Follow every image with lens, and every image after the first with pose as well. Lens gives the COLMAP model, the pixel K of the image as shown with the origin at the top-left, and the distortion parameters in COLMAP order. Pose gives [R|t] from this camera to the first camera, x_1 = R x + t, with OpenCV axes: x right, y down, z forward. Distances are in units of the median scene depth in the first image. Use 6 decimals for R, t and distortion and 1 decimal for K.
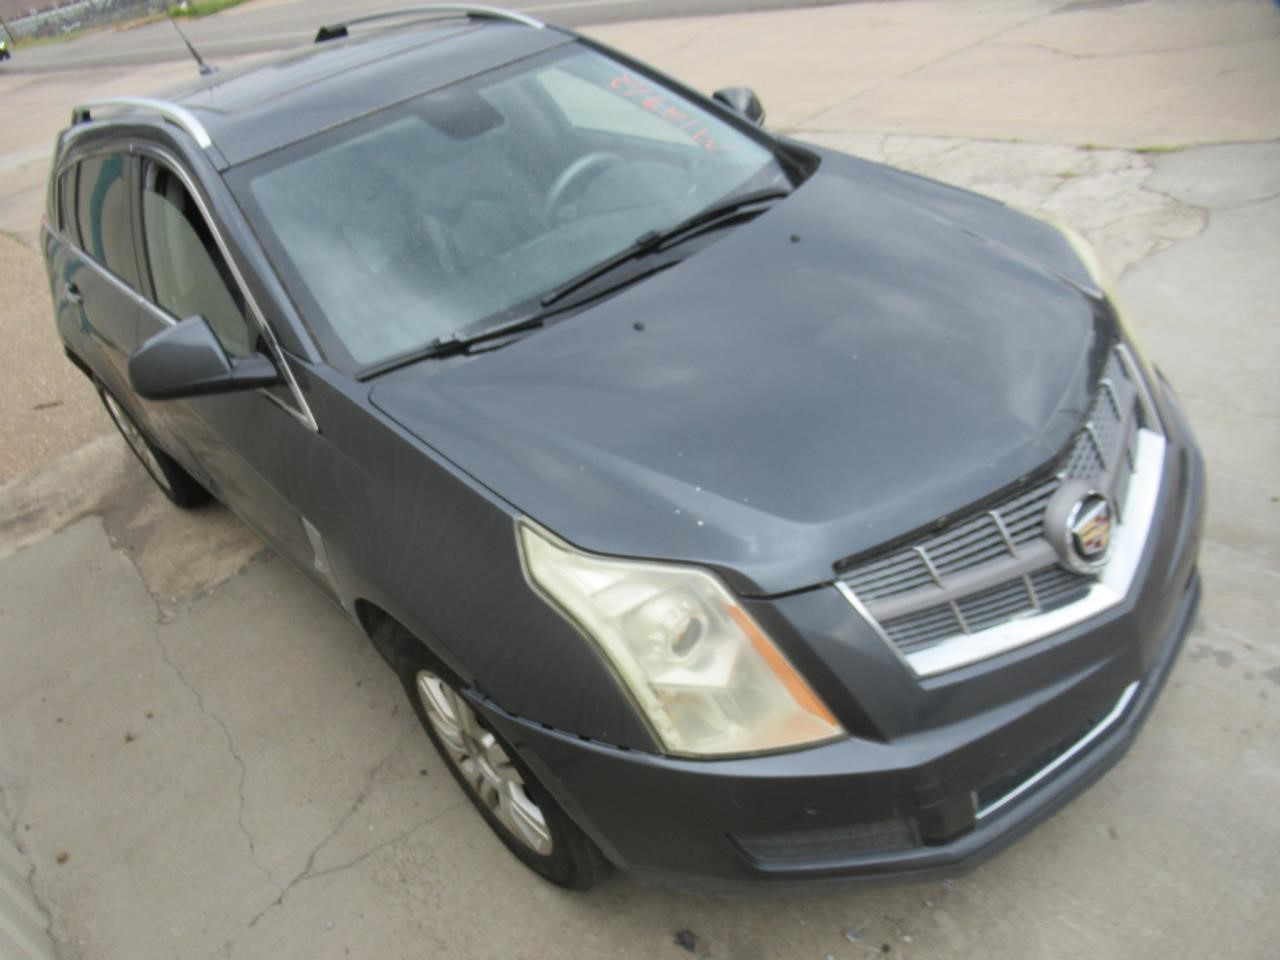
lens RADIAL K [[949.5, 0, 640.0], [0, 949.5, 480.0], [0, 0, 1]] dist [0.005309, 0.001793]
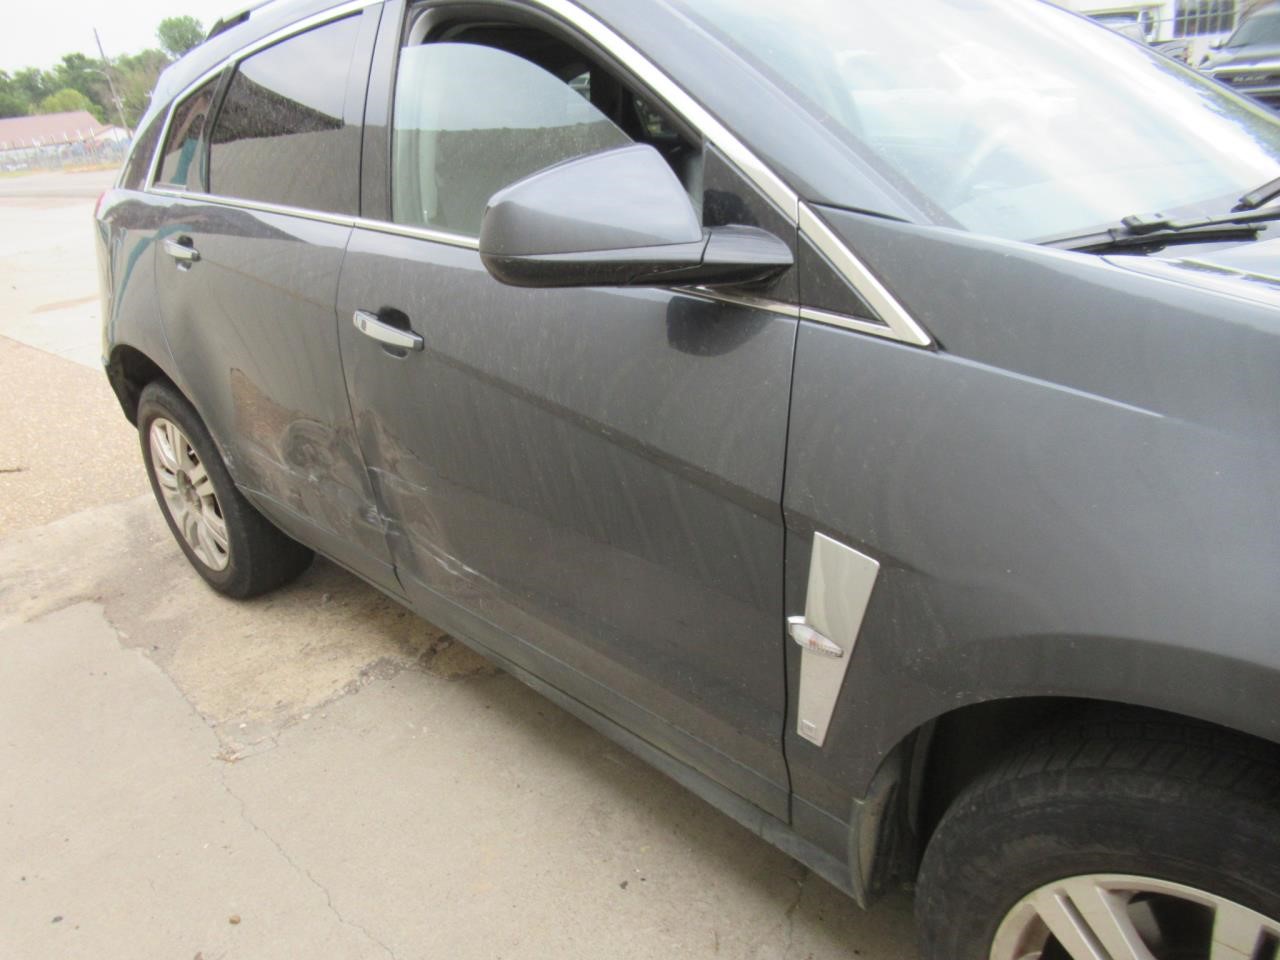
lens RADIAL K [[949.5, 0, 640.0], [0, 949.5, 480.0], [0, 0, 1]] dist [0.005309, 0.001793]
pose [[0.990548, 0.098492, 0.095469, -0.269500], [-0.077465, 0.976063, -0.203224, 0.065676], [-0.113200, 0.193908, 0.974467, 0.277497]]
